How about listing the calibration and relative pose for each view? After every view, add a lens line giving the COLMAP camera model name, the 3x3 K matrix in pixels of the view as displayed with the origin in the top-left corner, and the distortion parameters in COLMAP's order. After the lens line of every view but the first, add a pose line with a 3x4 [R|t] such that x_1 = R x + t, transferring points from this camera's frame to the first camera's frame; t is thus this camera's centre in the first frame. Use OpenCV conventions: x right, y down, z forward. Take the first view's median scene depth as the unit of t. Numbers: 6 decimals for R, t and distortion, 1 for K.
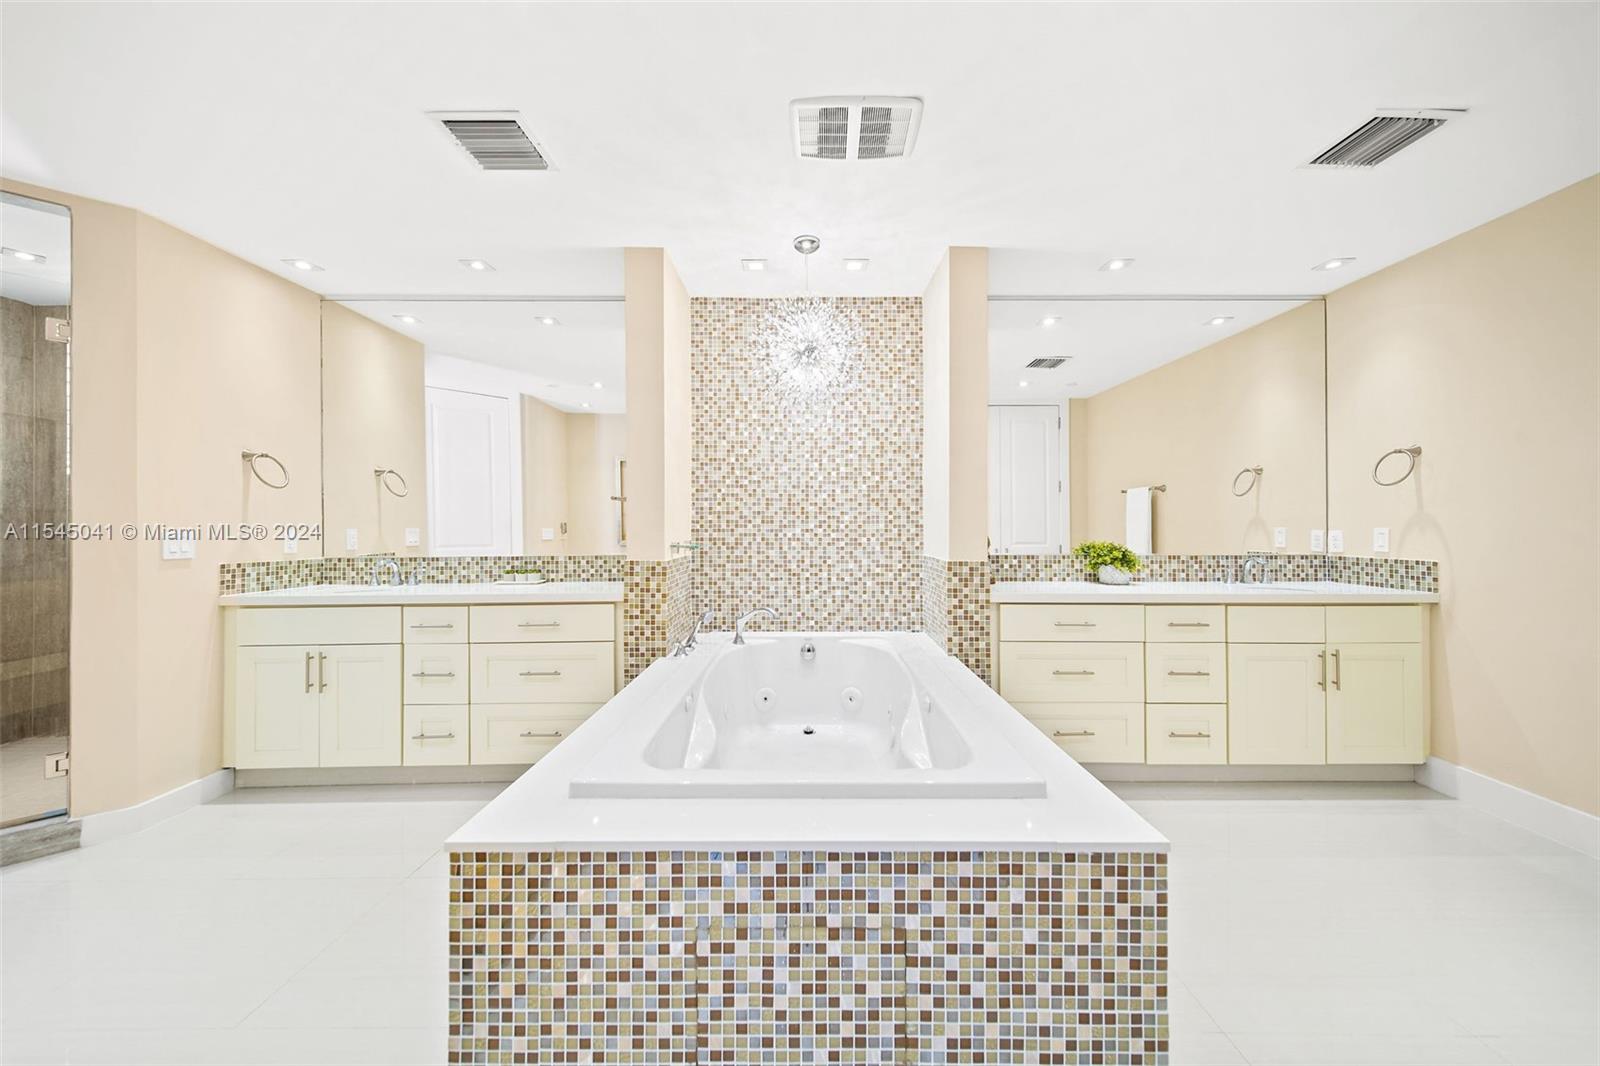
lens RADIAL K [[577.4, 0, 795.7], [0, 577.4, 528.3], [0, 0, 1]] dist [0.000918, -0.000101]
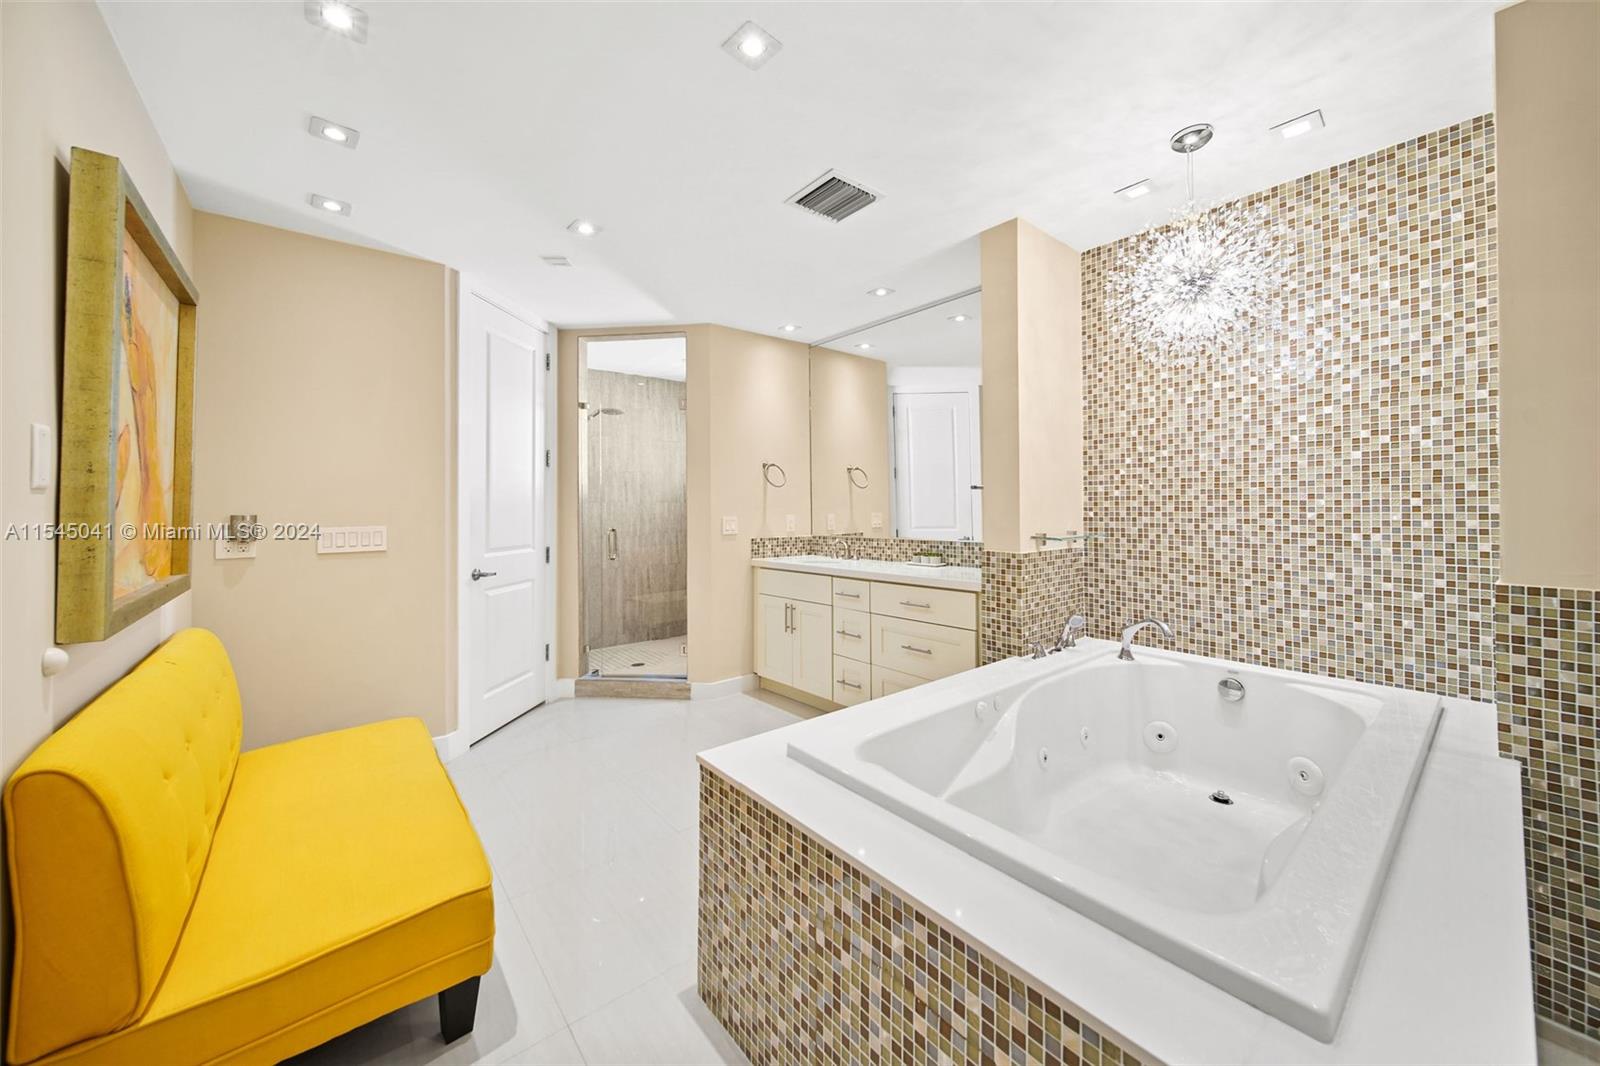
lens RADIAL K [[577.8, 0, 799.0], [0, 577.8, 504.8], [0, 0, 1]] dist [0.001254, -0.000064]
pose [[0.633578, -0.006247, -0.773654, 0.250333], [0.005671, 0.999978, -0.003430, -0.019361], [0.773658, -0.002214, 0.633599, 0.125408]]
